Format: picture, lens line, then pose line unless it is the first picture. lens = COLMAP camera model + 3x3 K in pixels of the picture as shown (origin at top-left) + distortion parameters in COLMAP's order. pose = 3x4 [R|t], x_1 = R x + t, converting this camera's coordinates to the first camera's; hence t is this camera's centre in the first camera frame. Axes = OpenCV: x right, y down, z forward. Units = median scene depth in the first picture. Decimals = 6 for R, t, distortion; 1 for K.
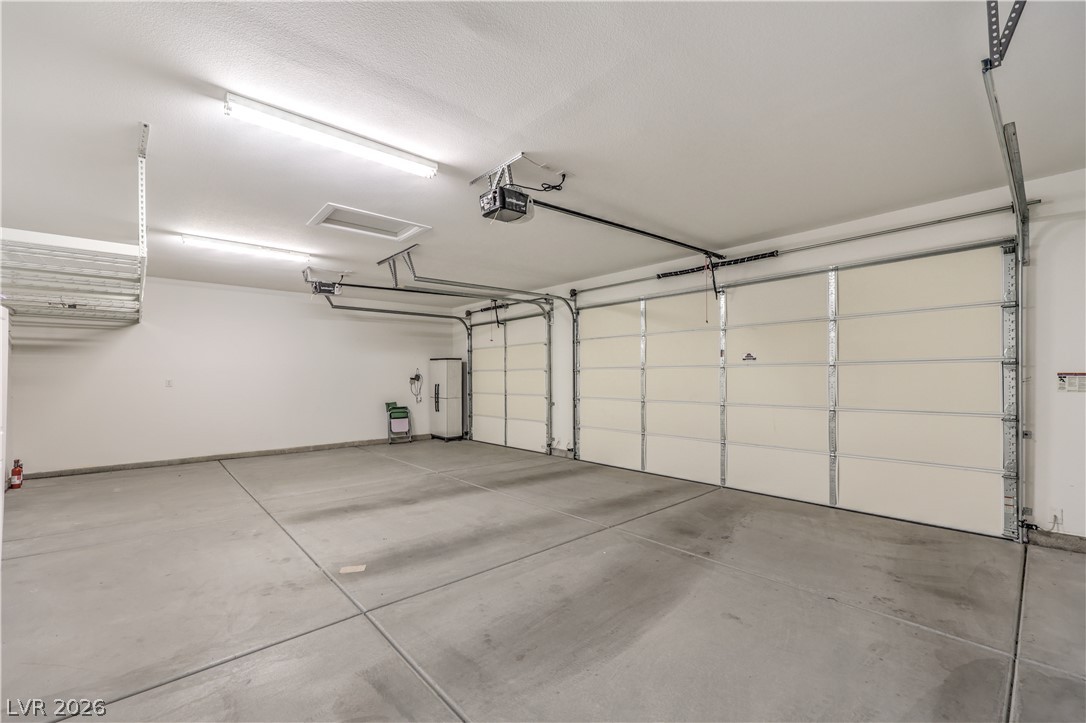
lens RADIAL K [[451.5, 0, 545.2], [0, 451.5, 351.1], [0, 0, 1]] dist [-0.000585, 0.000229]
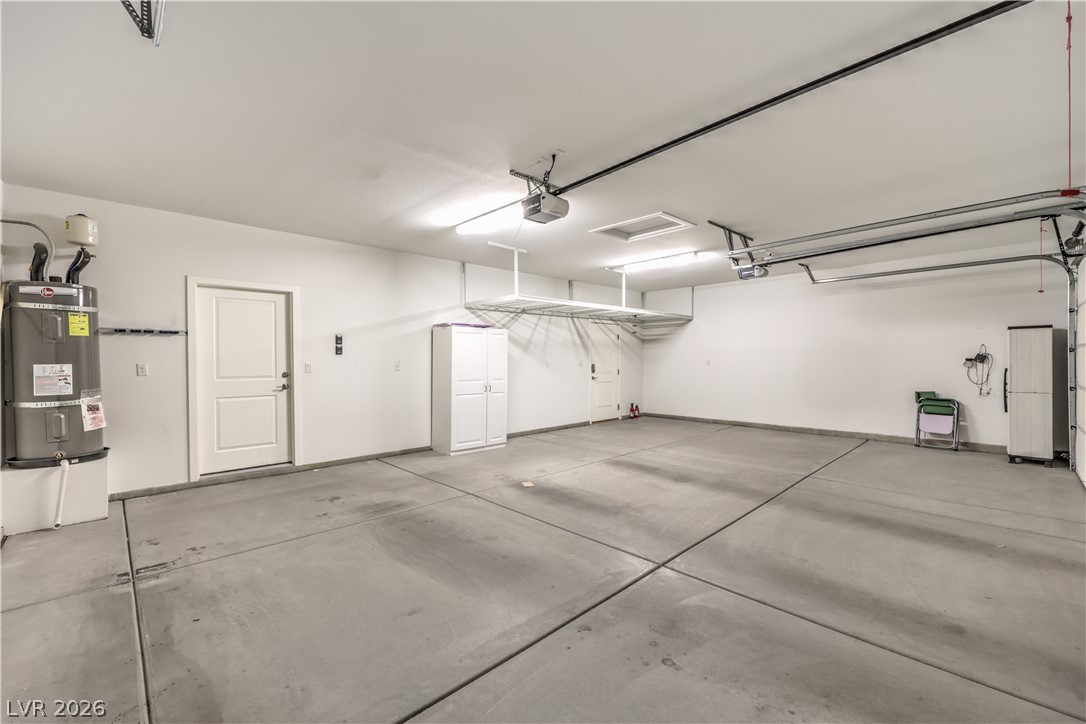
lens RADIAL K [[451.5, 0, 545.2], [0, 451.5, 351.6], [0, 0, 1]] dist [-0.000585, 0.000229]
pose [[0.030683, -0.012066, -0.999456, 0.682711], [0.062712, 0.997980, -0.010123, 0.028831], [0.997560, -0.062367, 0.031377, 0.627939]]
